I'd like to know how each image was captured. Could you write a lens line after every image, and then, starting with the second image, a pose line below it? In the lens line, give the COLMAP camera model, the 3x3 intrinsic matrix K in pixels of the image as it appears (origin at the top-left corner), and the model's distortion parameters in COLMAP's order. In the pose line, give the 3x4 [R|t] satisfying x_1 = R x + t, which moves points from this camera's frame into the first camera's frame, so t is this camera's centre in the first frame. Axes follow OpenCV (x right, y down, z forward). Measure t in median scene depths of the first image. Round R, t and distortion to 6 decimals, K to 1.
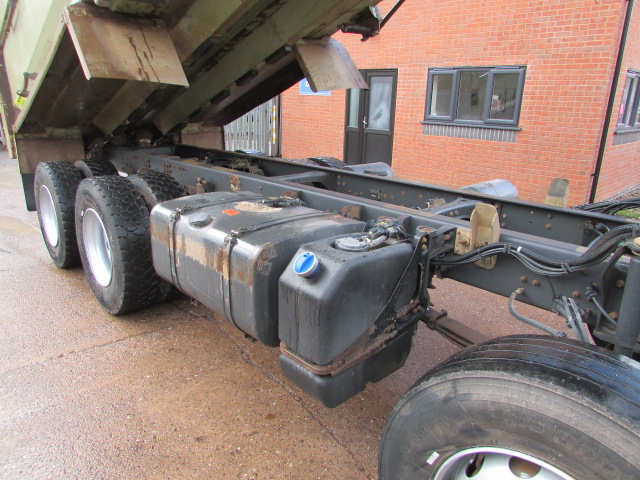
lens RADIAL K [[442.9, 0, 305.8], [0, 442.9, 238.3], [0, 0, 1]] dist [-0.021582, 0.000498]
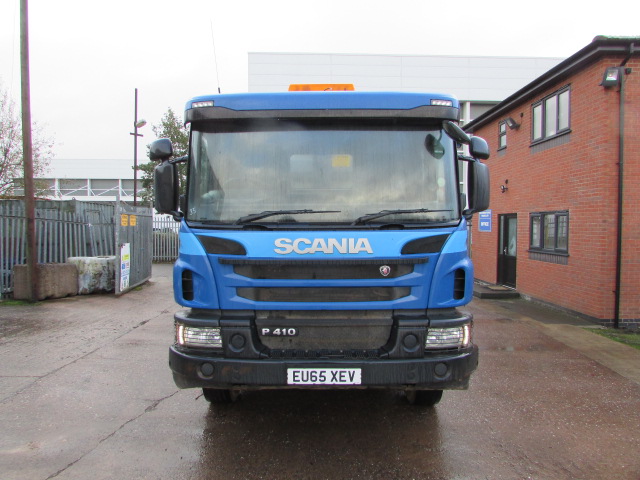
lens RADIAL K [[451.3, 0, 320.0], [0, 451.3, 240.0], [0, 0, 1]] dist [-0.032203, 0.002859]
pose [[0.744355, -0.003124, -0.667776, 1.505923], [-0.185299, 0.959754, -0.211038, 0.235730], [0.641560, 0.280825, 0.713819, -0.821082]]
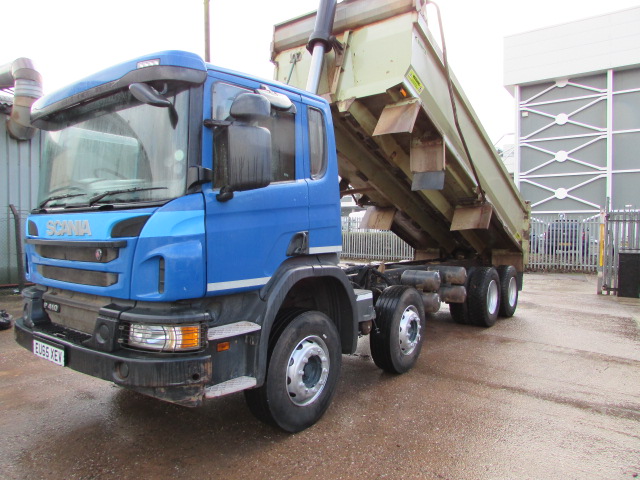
lens RADIAL K [[451.3, 0, 320.0], [0, 451.3, 240.0], [0, 0, 1]] dist [-0.032203, 0.002859]
pose [[0.182247, 0.000003, -0.983253, 1.886606], [-0.293931, 0.954273, -0.054478, -0.007591], [0.938291, 0.298937, 0.173914, 0.103350]]
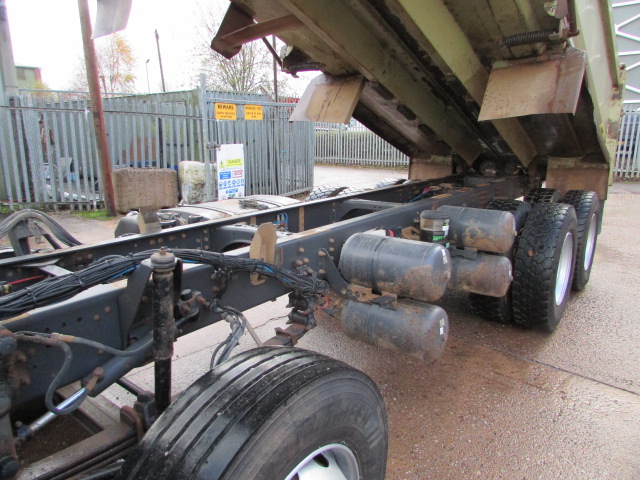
lens RADIAL K [[451.3, 0, 320.0], [0, 451.3, 240.0], [0, 0, 1]] dist [-0.032203, 0.002859]
pose [[0.161584, 0.208494, -0.964583, 0.835179], [-0.276273, 0.947901, 0.158608, -0.164433], [0.947398, 0.240860, 0.210767, 0.575712]]
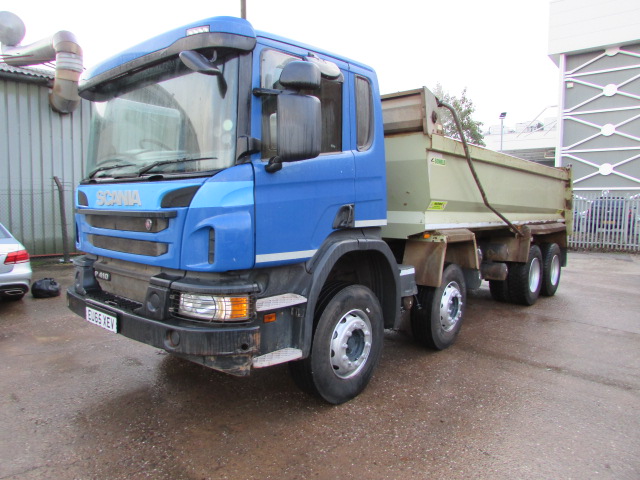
lens RADIAL K [[452.0, 0, 320.0], [0, 452.0, 240.0], [0, 0, 1]] dist [-0.033620, 0.005883]
pose [[0.114922, 0.057014, -0.991737, 1.870668], [-0.308243, 0.951119, 0.018960, 0.005356], [0.944341, 0.303517, 0.126879, 0.076732]]
